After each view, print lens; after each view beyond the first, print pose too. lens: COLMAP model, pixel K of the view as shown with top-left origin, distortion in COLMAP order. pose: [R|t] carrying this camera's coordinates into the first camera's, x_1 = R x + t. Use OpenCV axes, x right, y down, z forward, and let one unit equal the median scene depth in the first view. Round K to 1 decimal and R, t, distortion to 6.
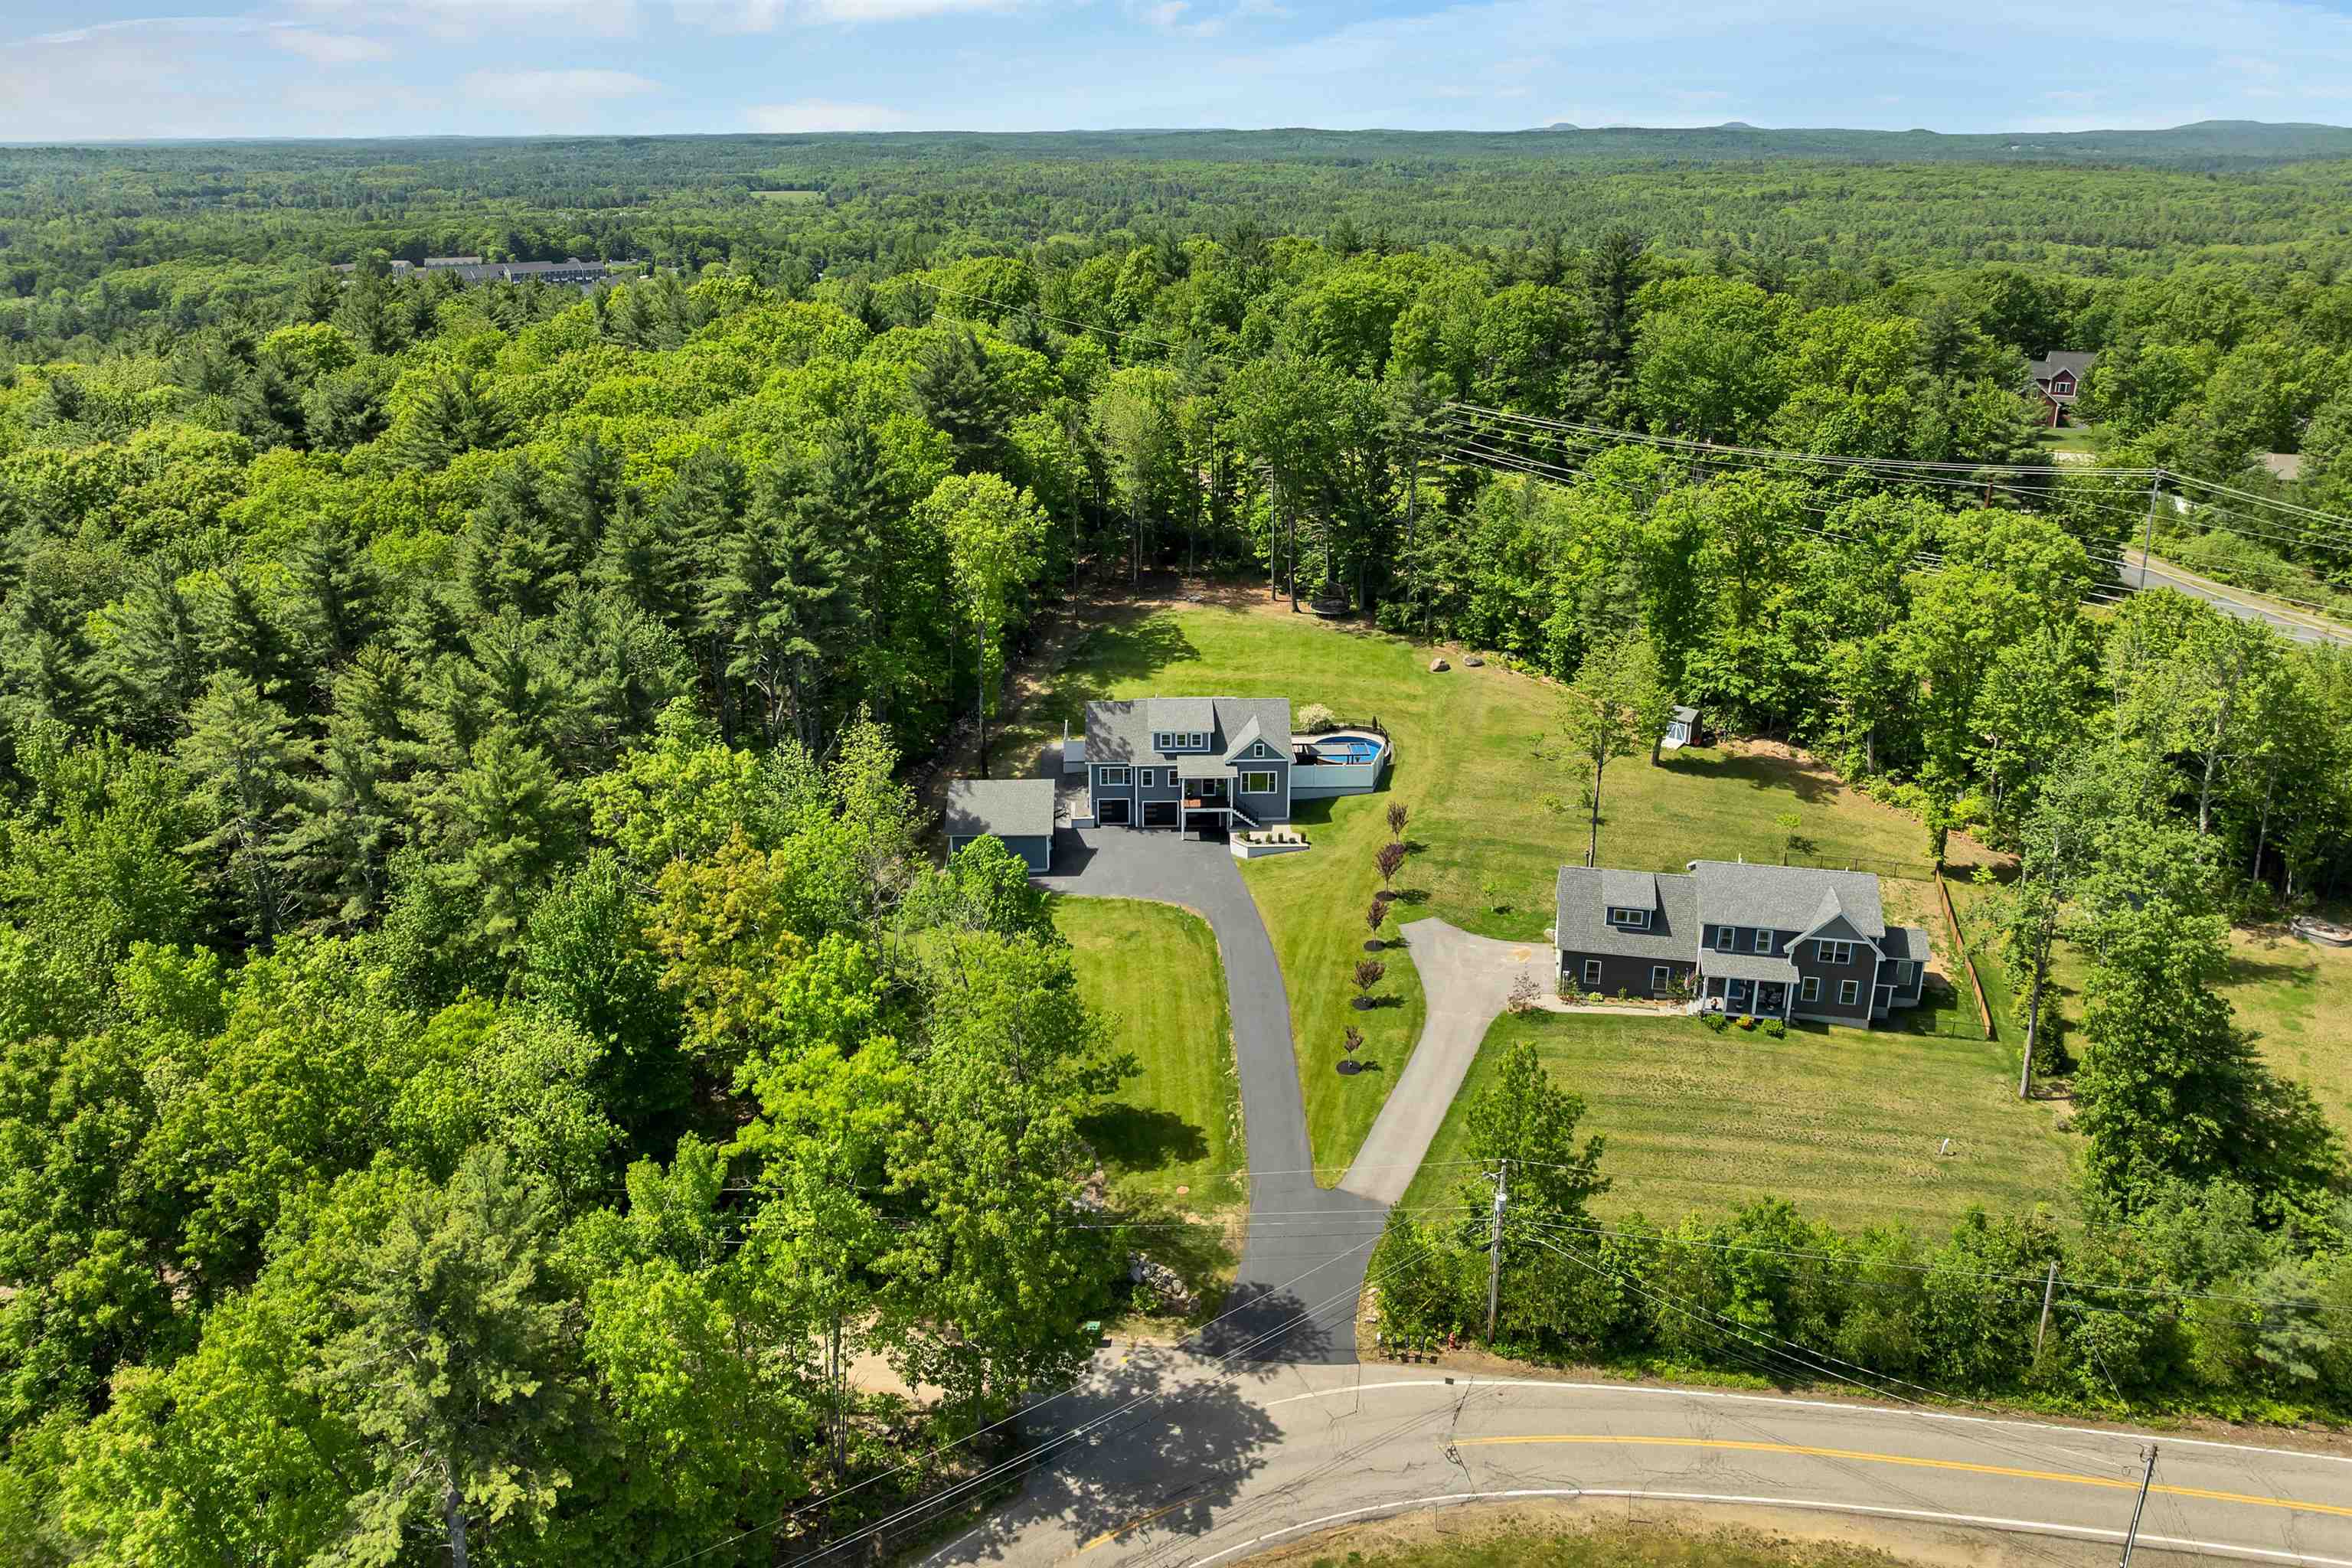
lens RADIAL K [[1687.3, 0, 1183.3], [0, 1687.3, 689.0], [0, 0, 1]] dist [-0.021069, -0.038424]
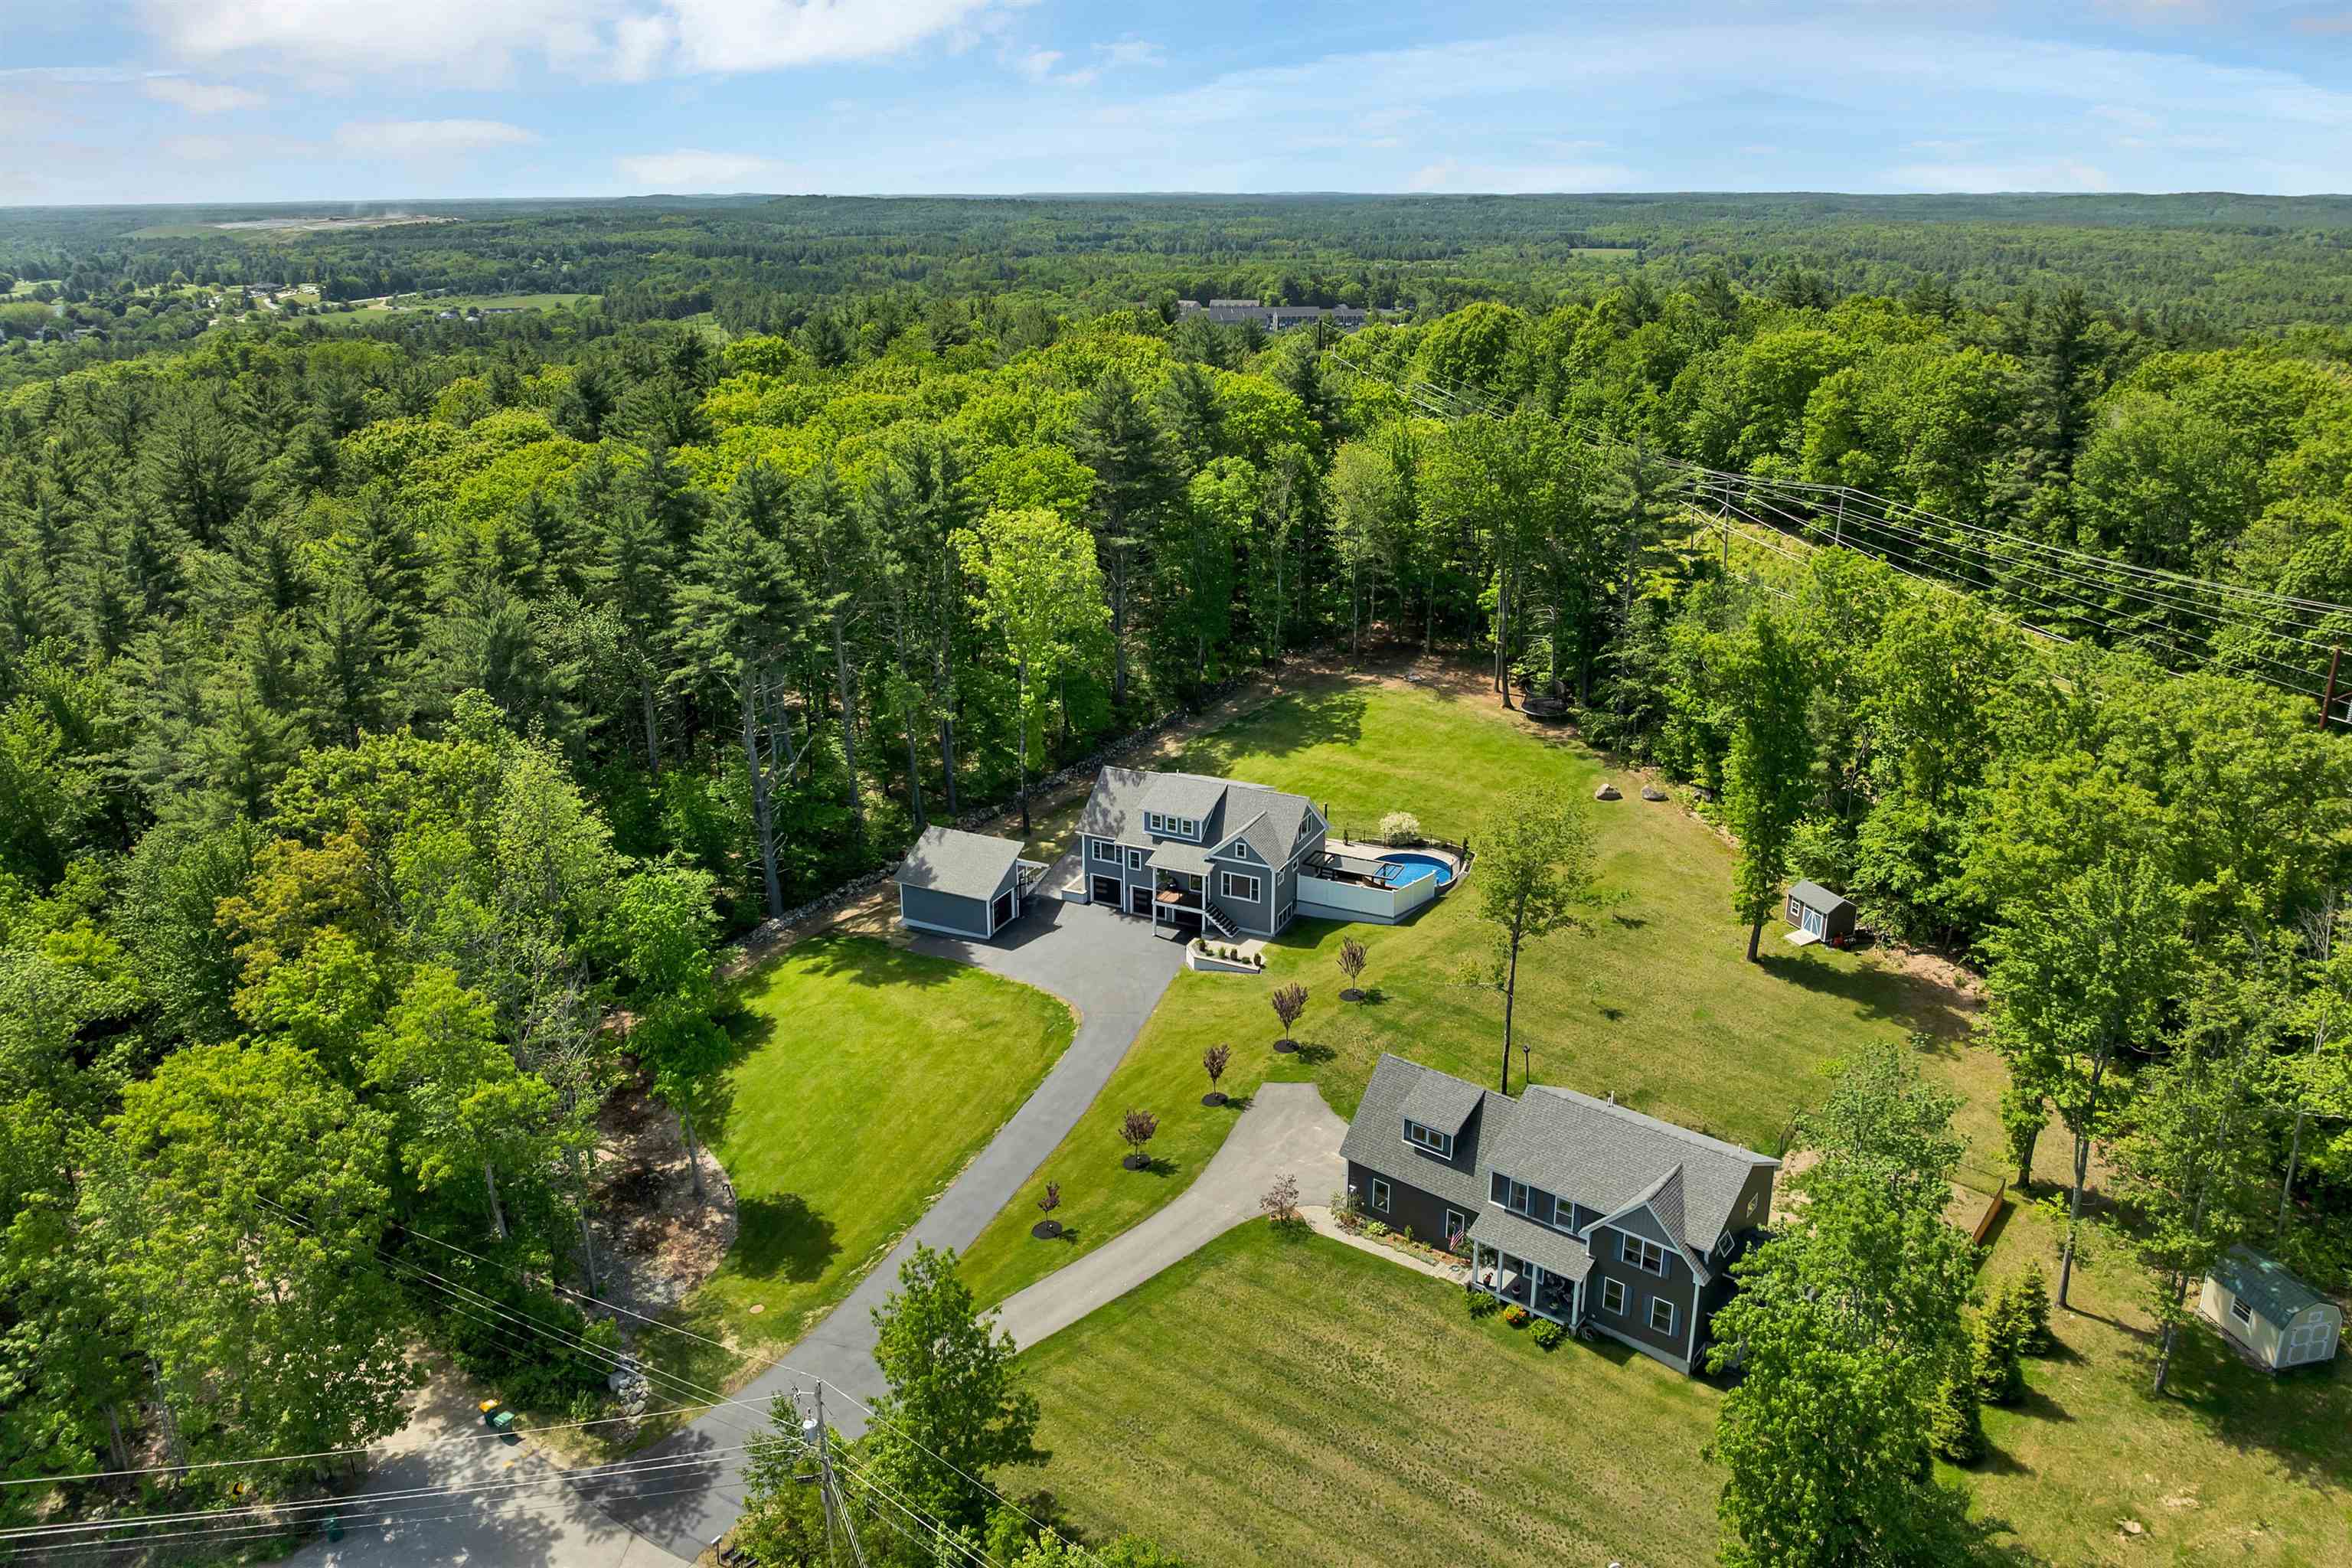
lens RADIAL K [[1687.3, 0, 1183.3], [0, 1687.3, 689.0], [0, 0, 1]] dist [-0.021069, -0.038424]
pose [[0.887766, 0.128707, -0.441935, 0.367240], [-0.143089, 0.989710, 0.000798, -0.039596], [0.437490, 0.062527, 0.897047, 0.191001]]
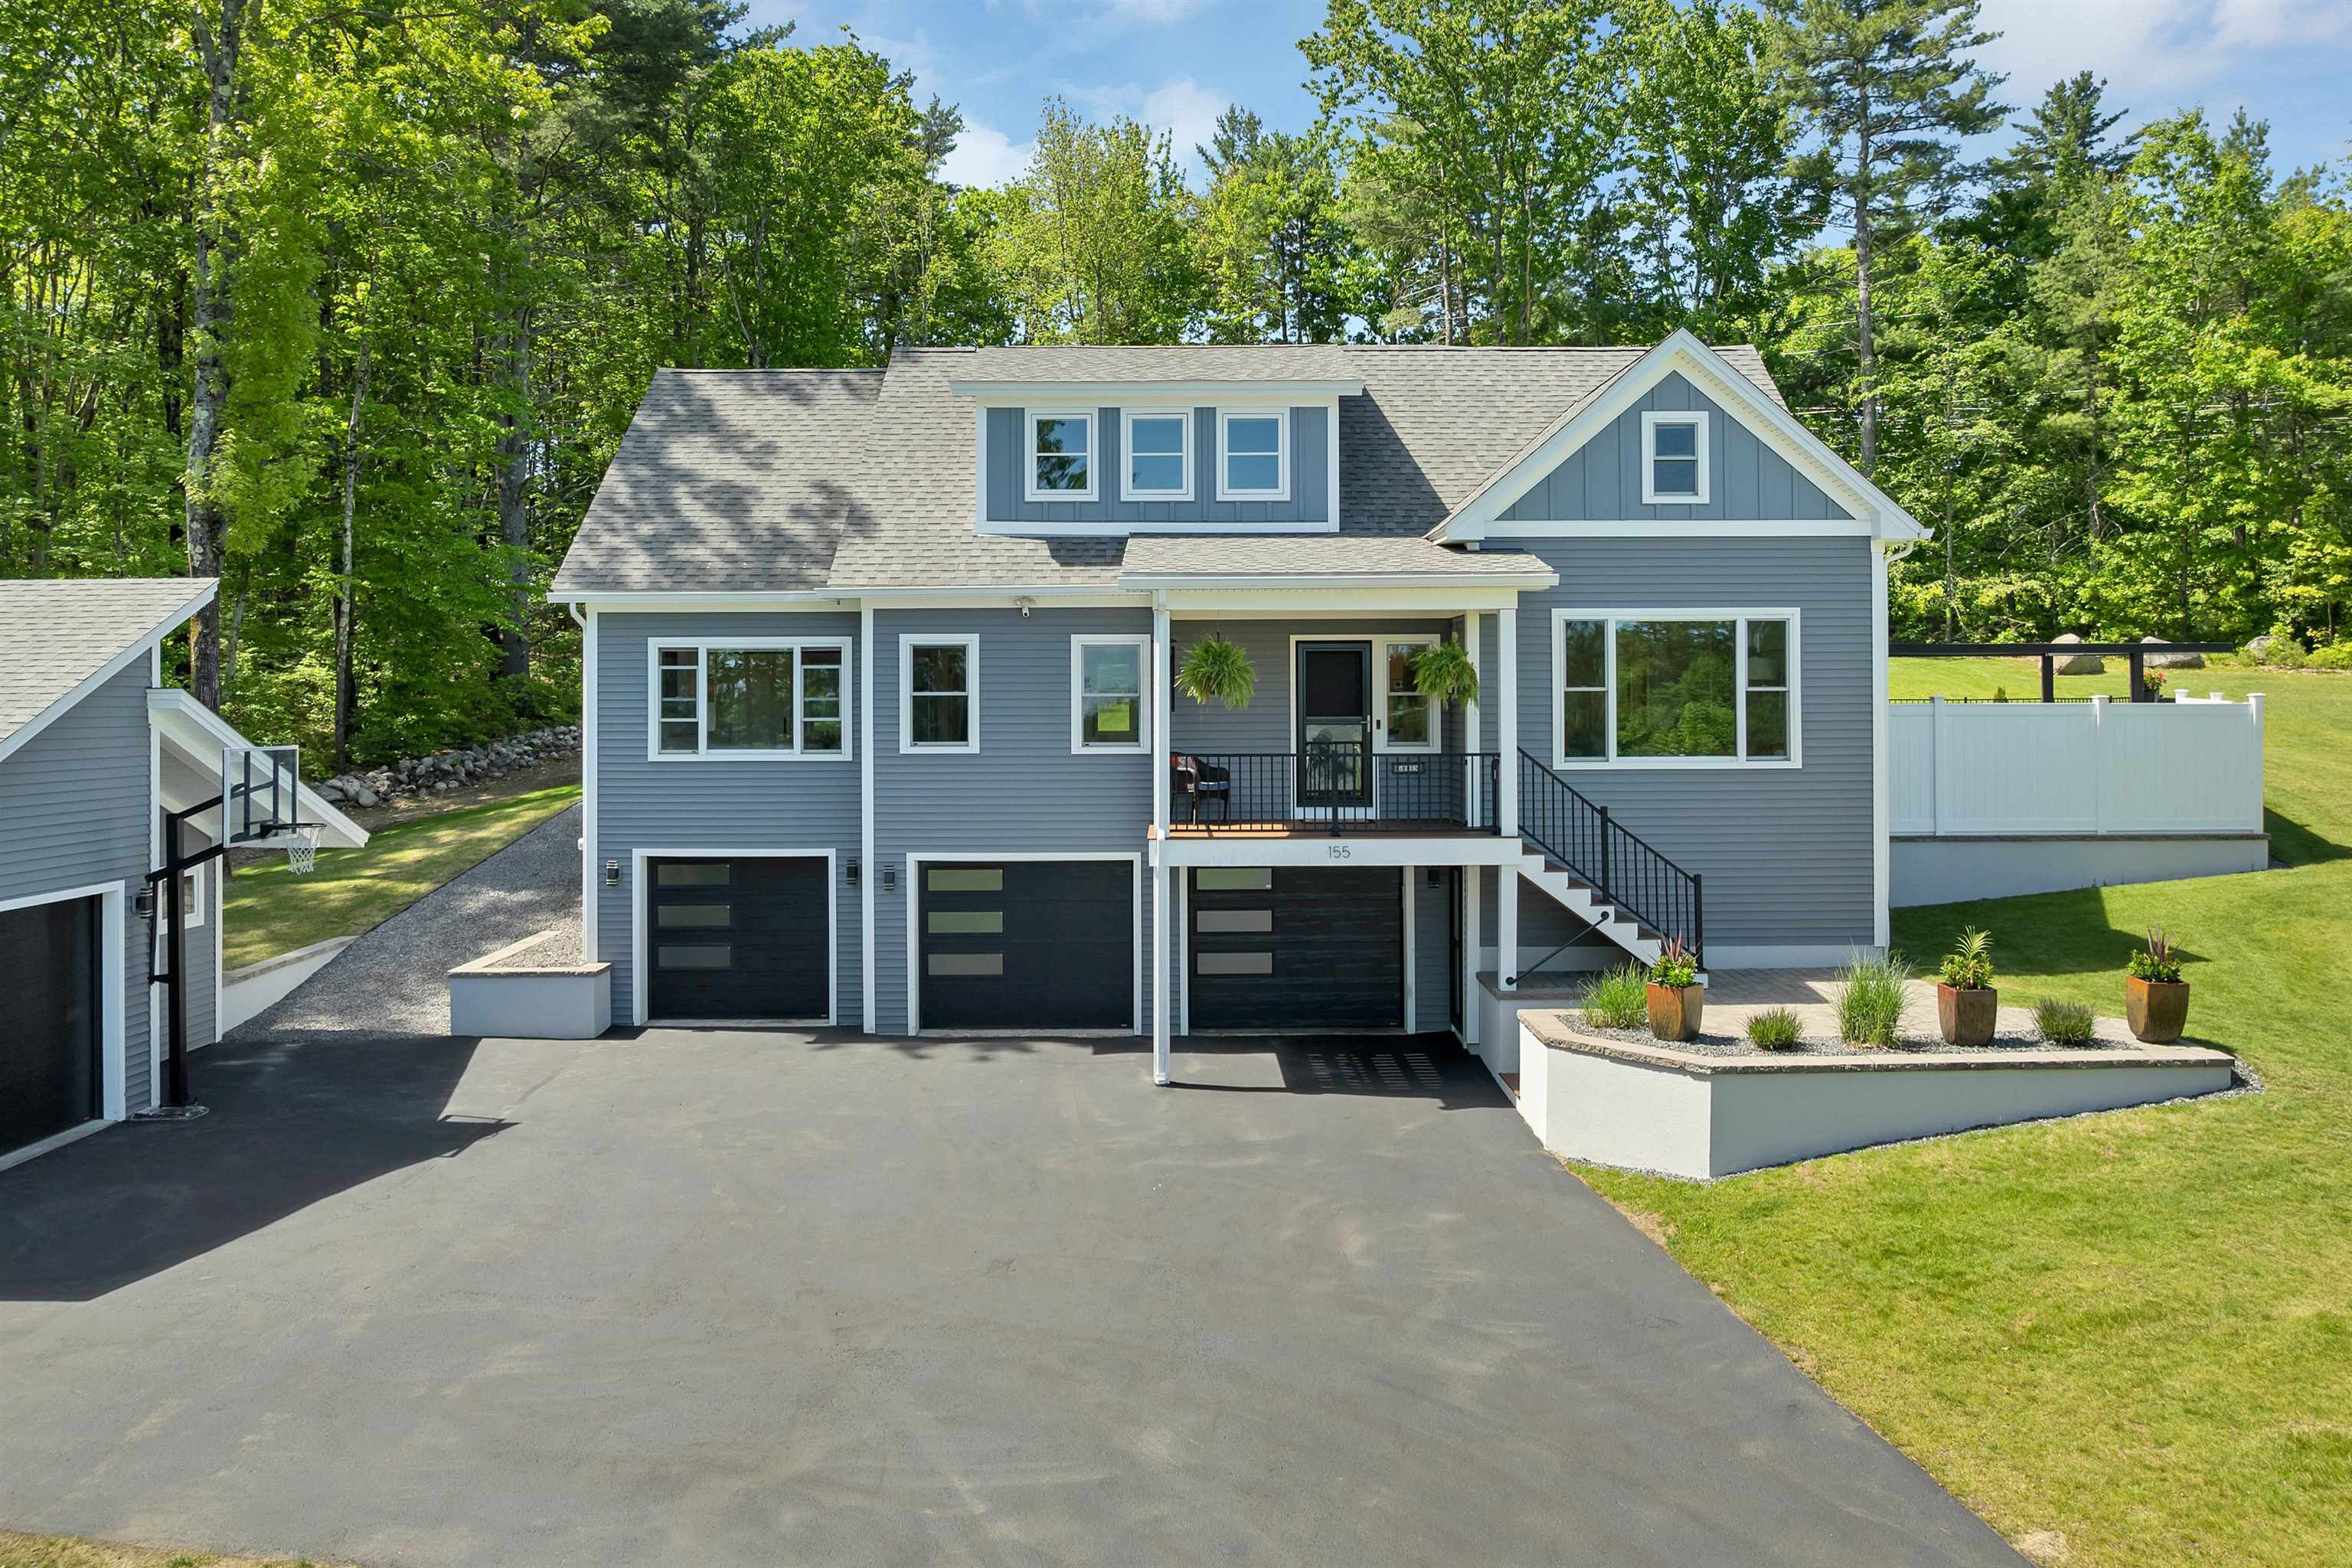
lens RADIAL K [[1687.3, 0, 1183.3], [0, 1687.3, 689.0], [0, 0, 1]] dist [-0.021069, -0.038424]
pose [[0.999413, -0.008246, -0.033251, 0.006036], [-0.002729, 0.948353, -0.317204, 0.096553], [0.034150, 0.317109, 0.947774, 0.810476]]
